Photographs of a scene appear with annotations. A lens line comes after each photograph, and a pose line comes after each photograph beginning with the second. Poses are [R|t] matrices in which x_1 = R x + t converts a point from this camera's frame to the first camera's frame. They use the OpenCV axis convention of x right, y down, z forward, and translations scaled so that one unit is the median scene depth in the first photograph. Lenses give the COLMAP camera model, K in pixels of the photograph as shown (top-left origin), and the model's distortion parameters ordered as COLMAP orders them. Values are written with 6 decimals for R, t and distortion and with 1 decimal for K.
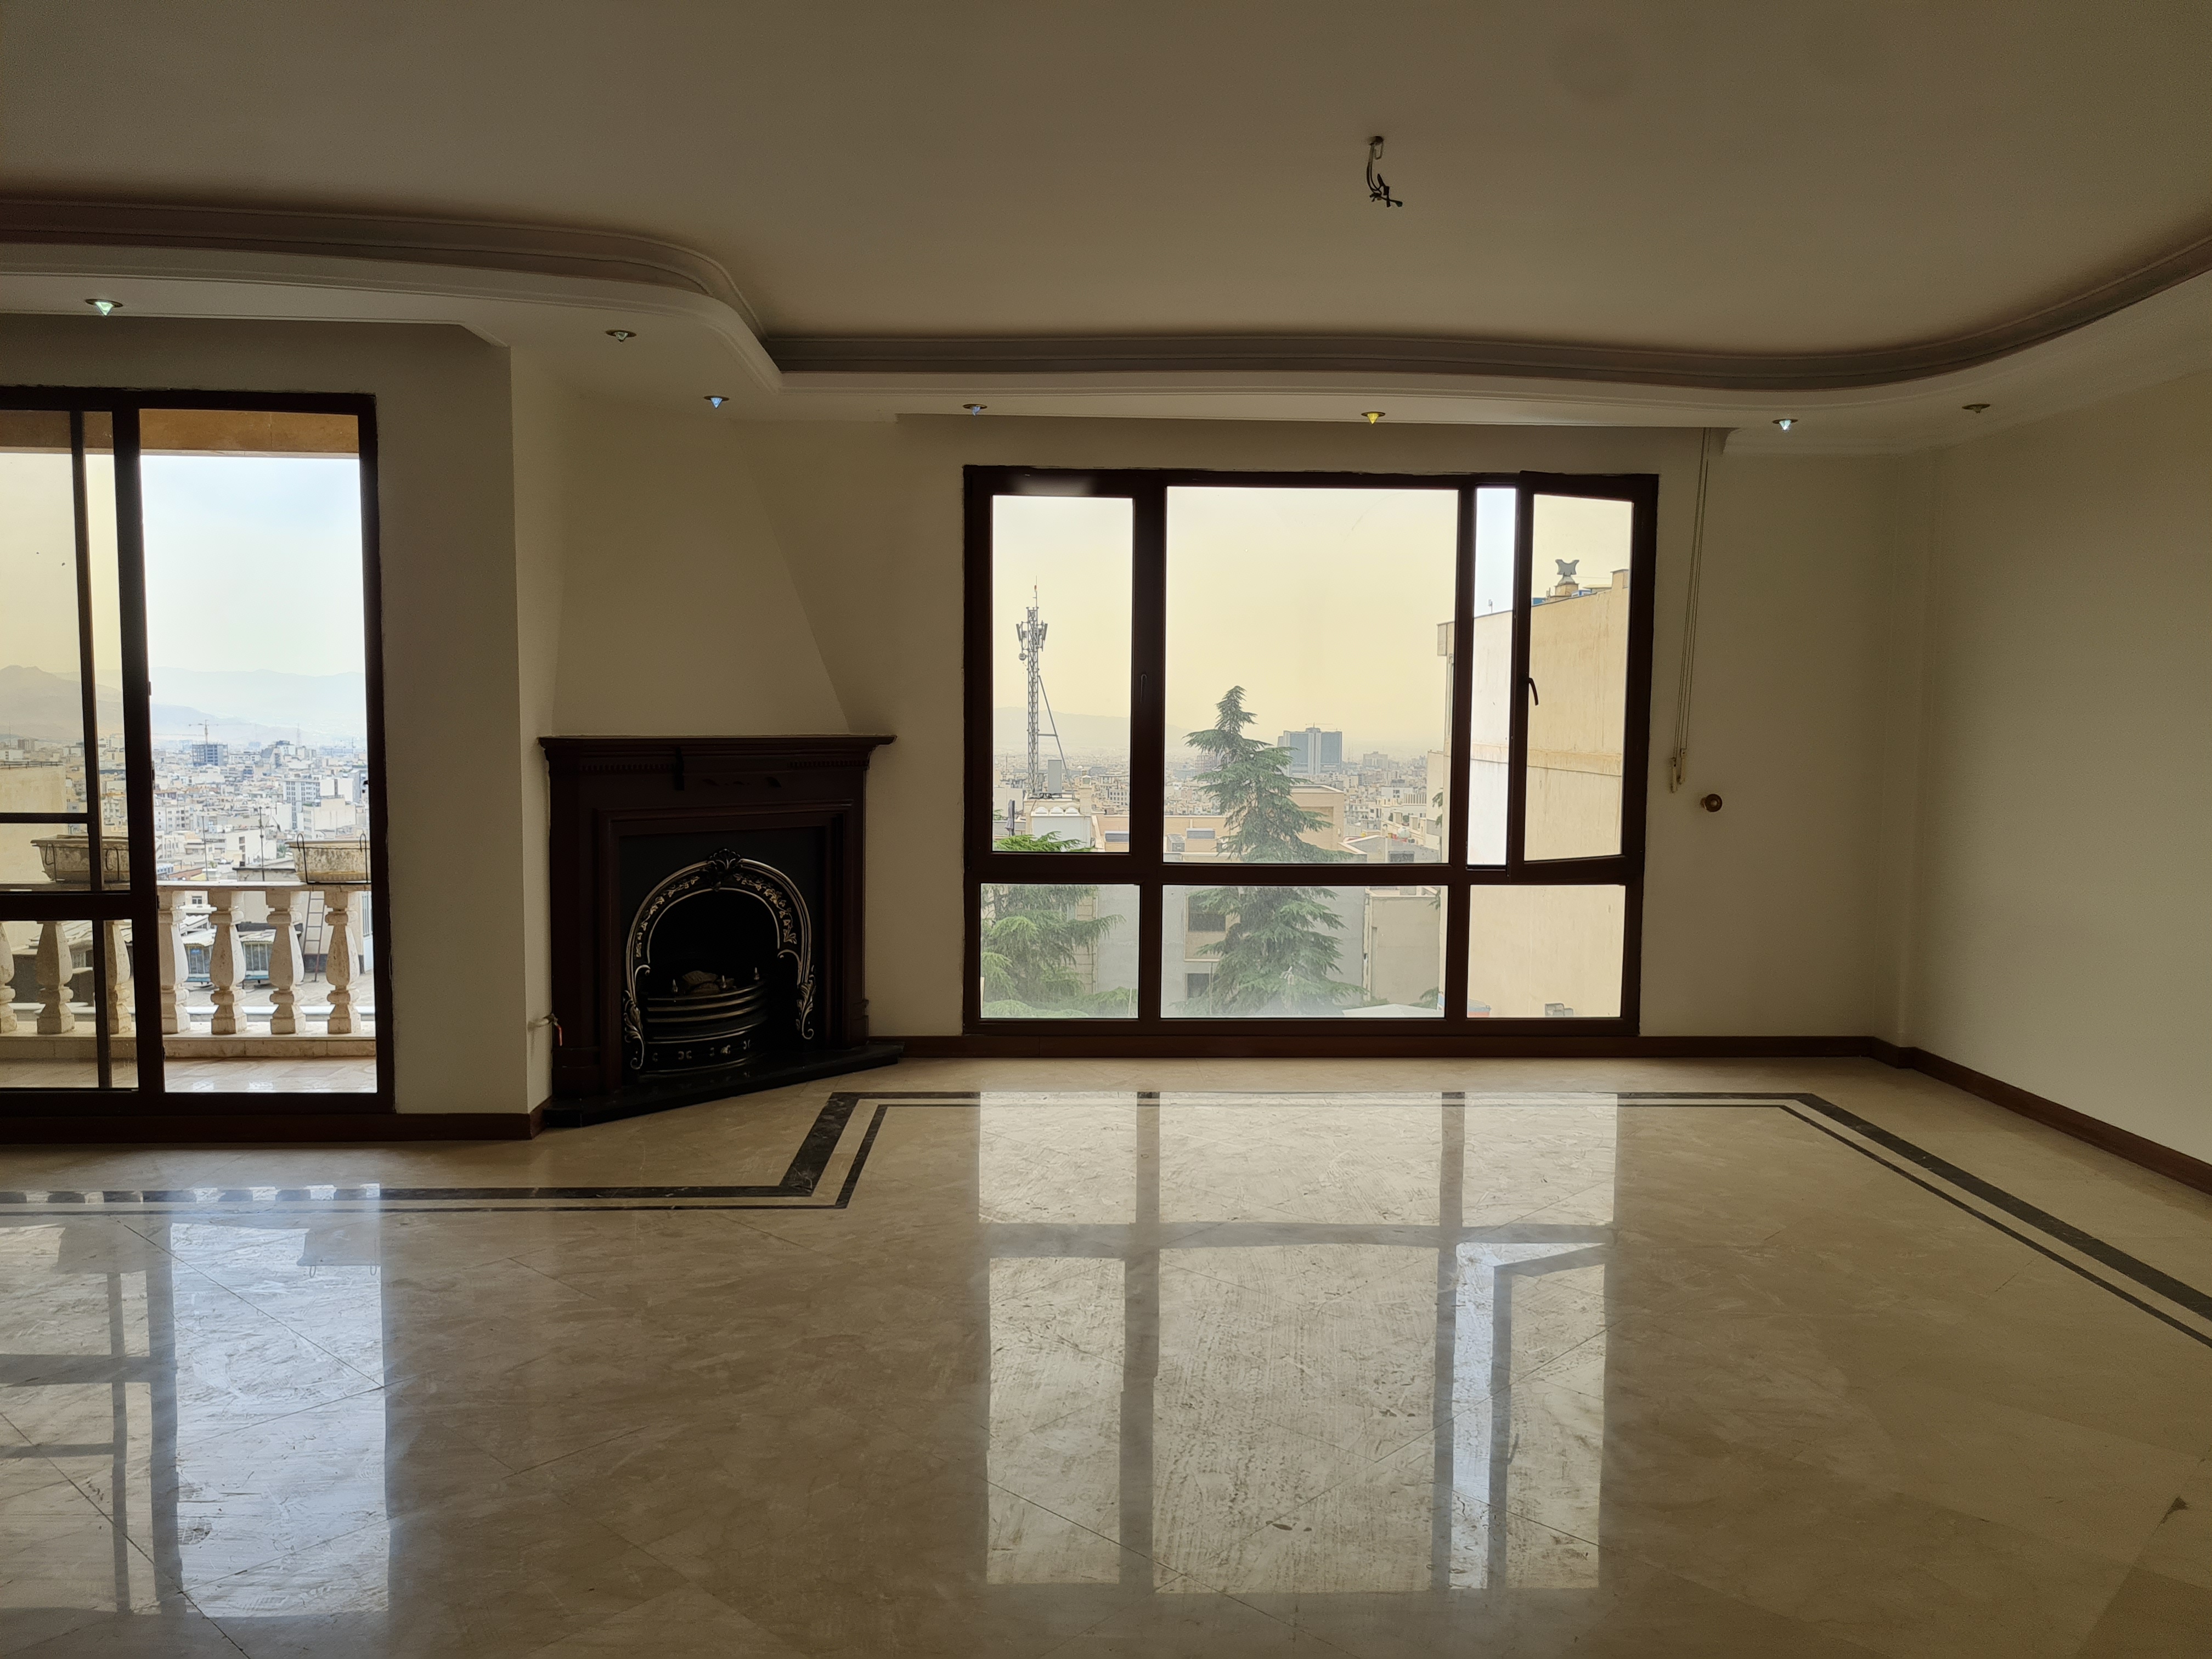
lens RADIAL K [[1685.6, 0, 1110.3], [0, 1685.6, 840.9], [0, 0, 1]] dist [0.037347, -0.016847]
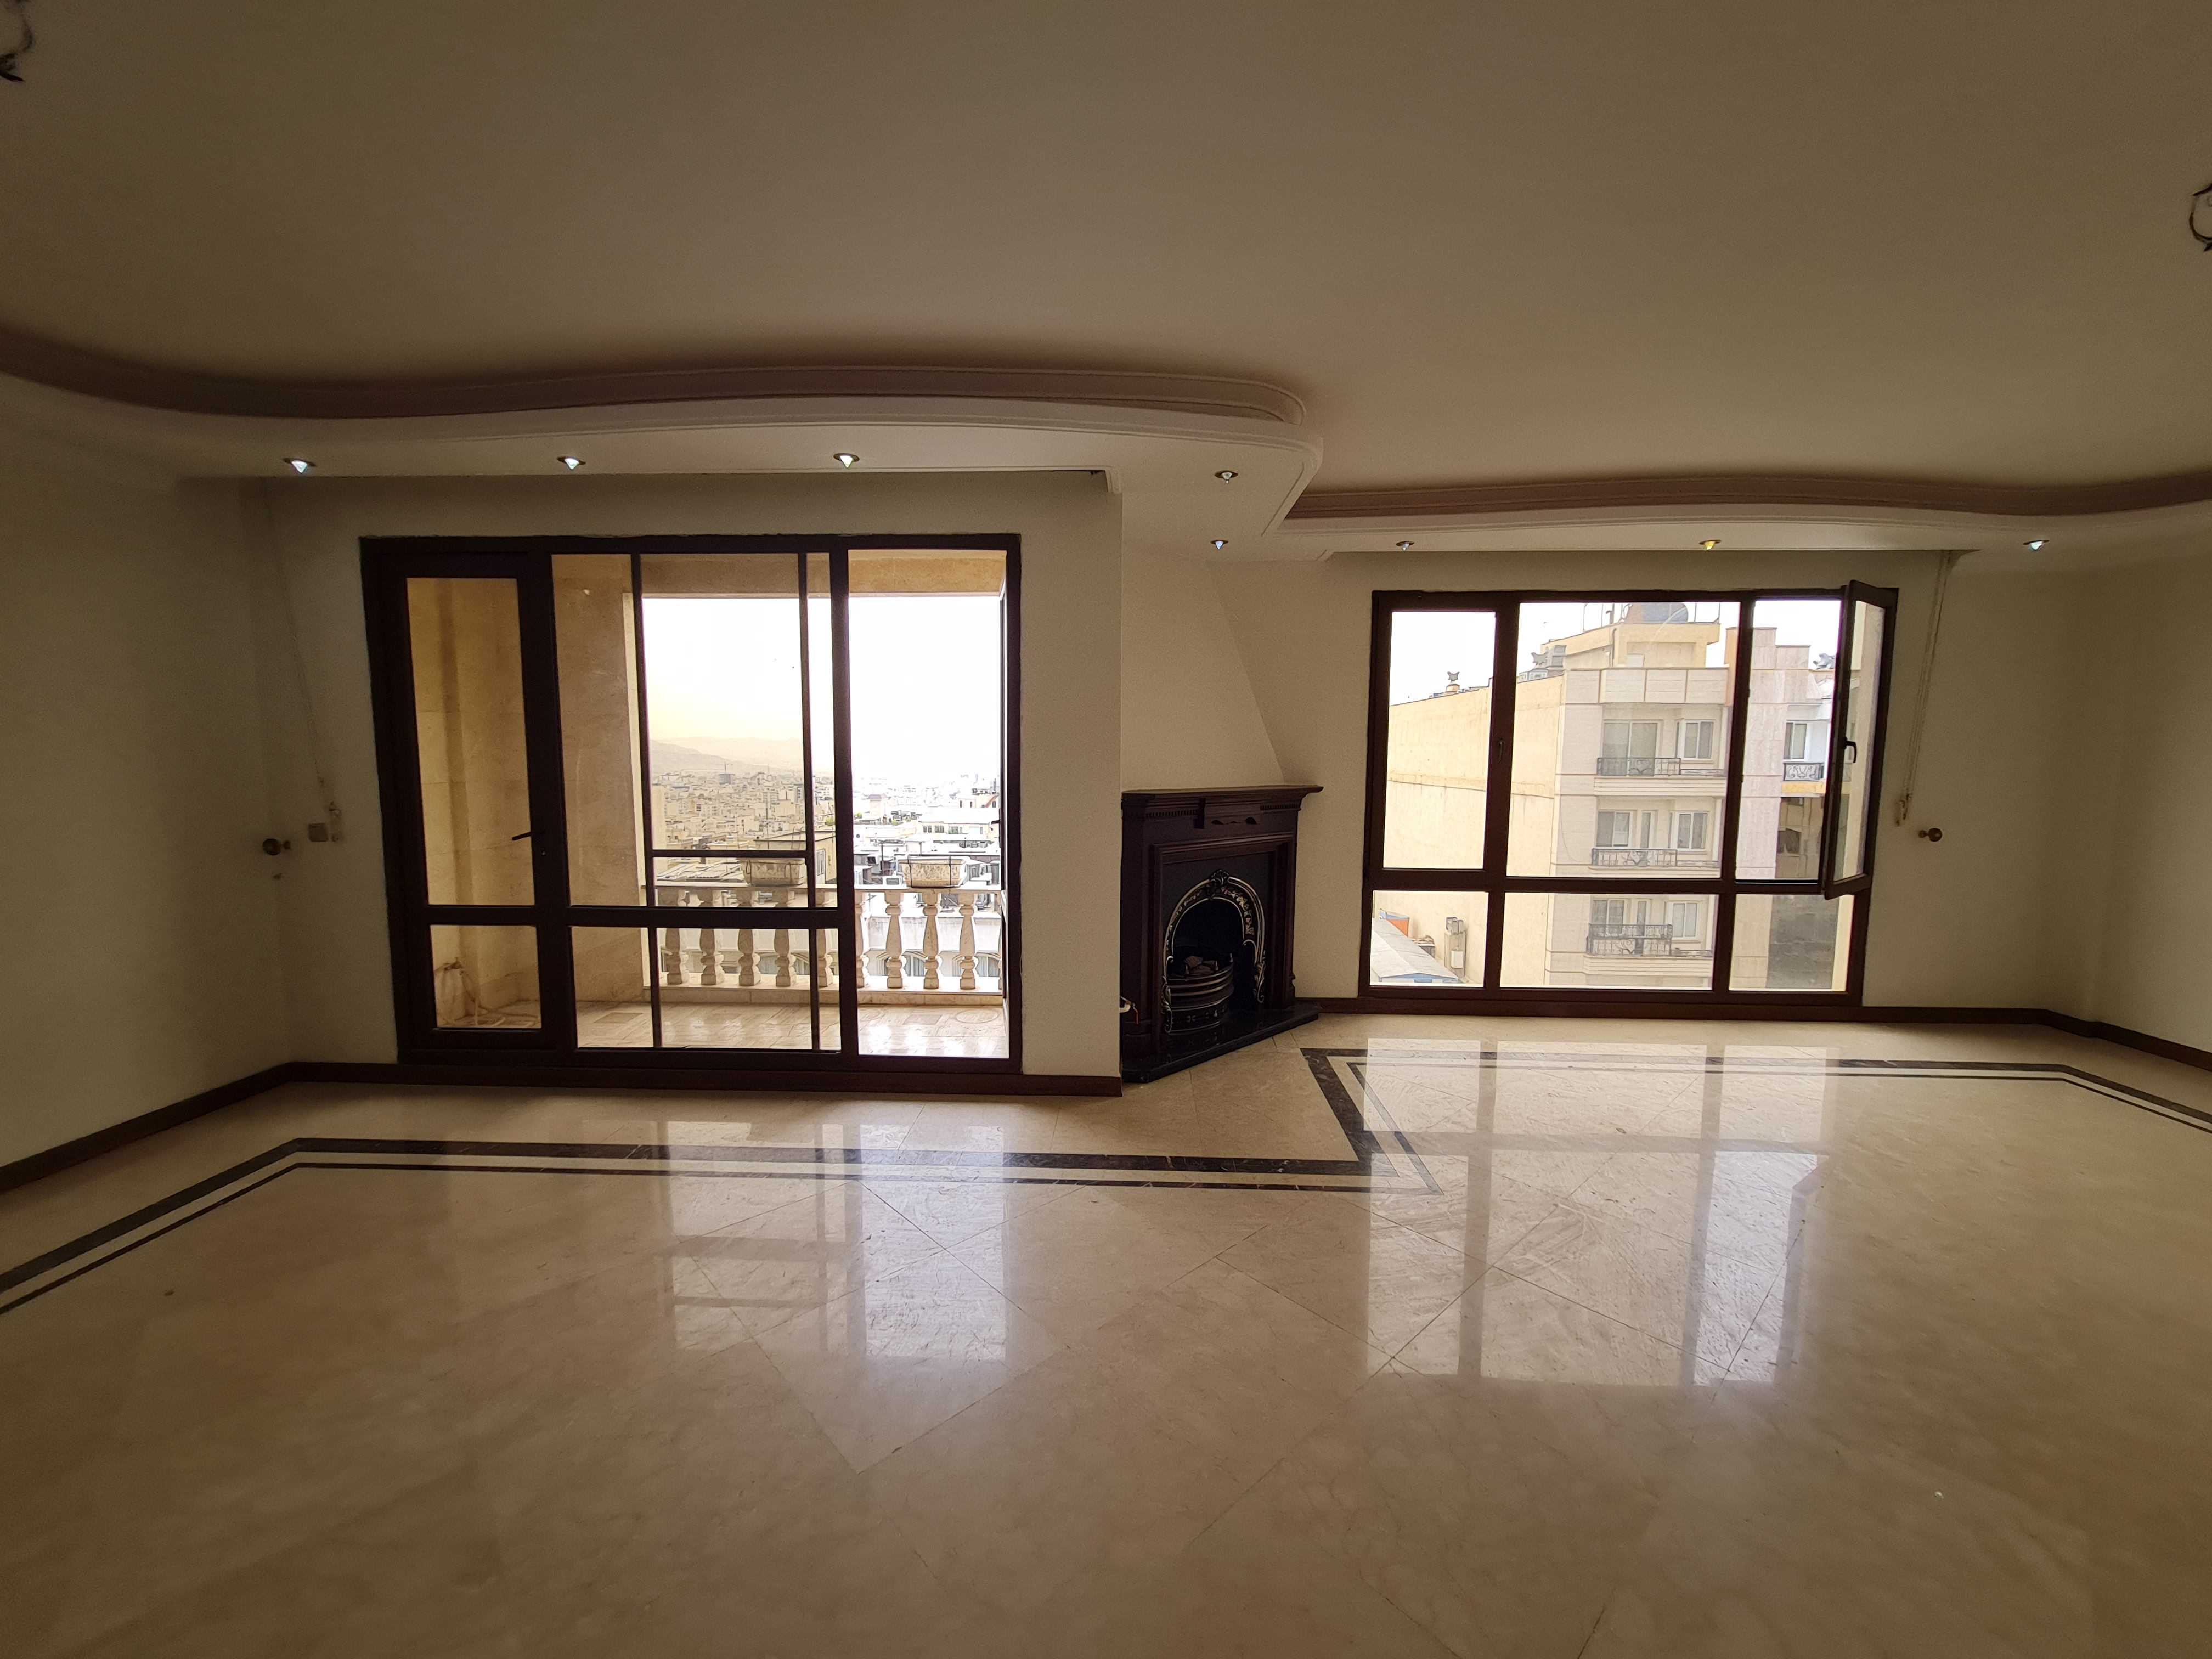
lens RADIAL K [[880.3, 0, 1100.9], [0, 880.3, 832.4], [0, 0, 1]] dist [0.001646, 0.000108]
pose [[0.996152, 0.002862, -0.087598, -0.248409], [-0.001940, 0.999942, 0.010605, -0.031572], [0.087623, -0.010394, 0.996099, 0.261524]]
